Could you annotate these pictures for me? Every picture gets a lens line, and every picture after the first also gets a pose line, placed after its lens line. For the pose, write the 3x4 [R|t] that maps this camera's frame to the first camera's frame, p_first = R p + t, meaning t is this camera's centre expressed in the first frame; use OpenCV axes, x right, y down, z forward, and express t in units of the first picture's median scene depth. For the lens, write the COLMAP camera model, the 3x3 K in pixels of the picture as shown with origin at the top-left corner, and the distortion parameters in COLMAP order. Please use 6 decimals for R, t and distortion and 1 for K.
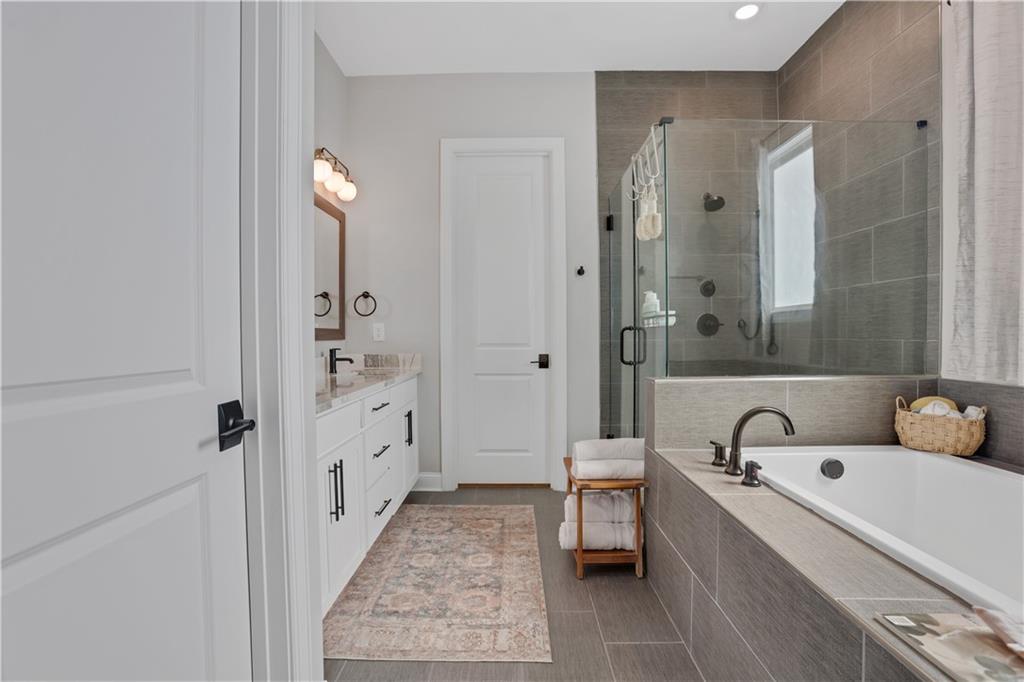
lens RADIAL K [[479.7, 0, 507.4], [0, 479.7, 339.6], [0, 0, 1]] dist [-0.023750, 0.001839]
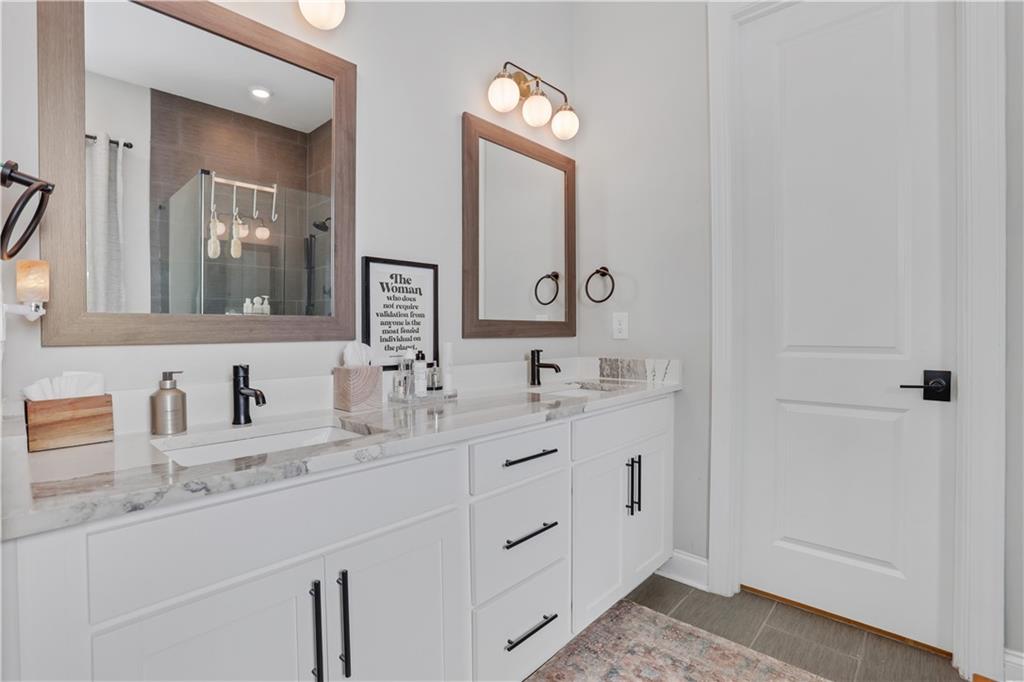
lens RADIAL K [[479.7, 0, 518.3], [0, 479.7, 339.8], [0, 0, 1]] dist [-0.023750, 0.001839]
pose [[0.751919, 0.011436, -0.659156, 0.073947], [0.000188, 0.999846, 0.017561, -0.007825], [0.659255, -0.013328, 0.751801, 0.408822]]
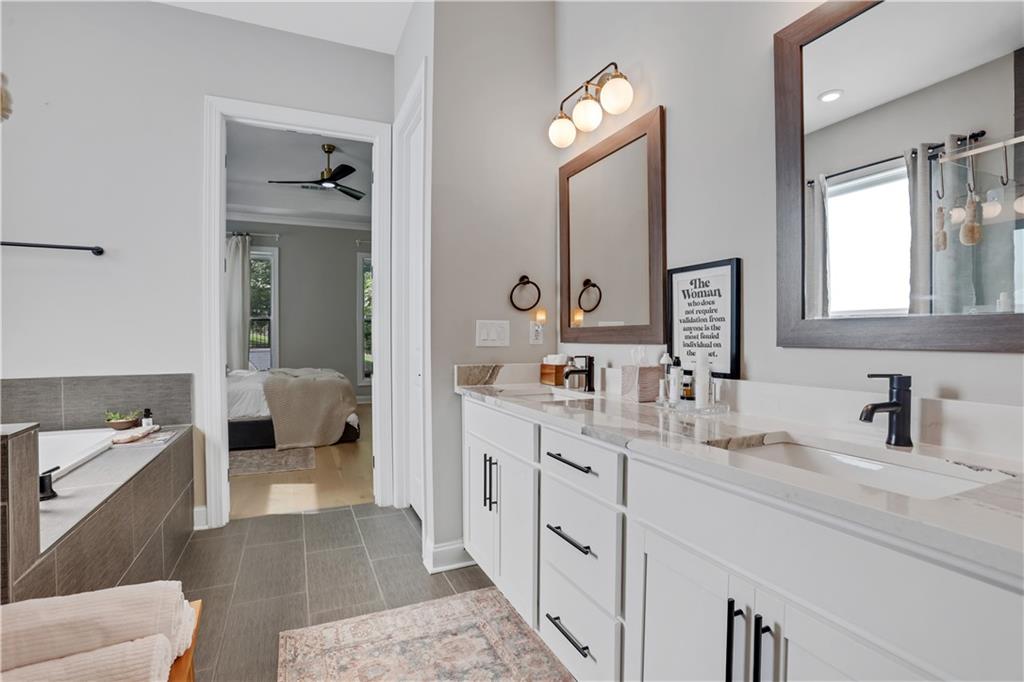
lens RADIAL K [[479.7, 0, 510.6], [0, 479.7, 343.9], [0, 0, 1]] dist [-0.023750, 0.001839]
pose [[-0.902438, 0.007781, -0.430750, 0.036758], [-0.000702, 0.999809, 0.019531, -0.010009], [0.430820, 0.017928, -0.902260, 1.059268]]
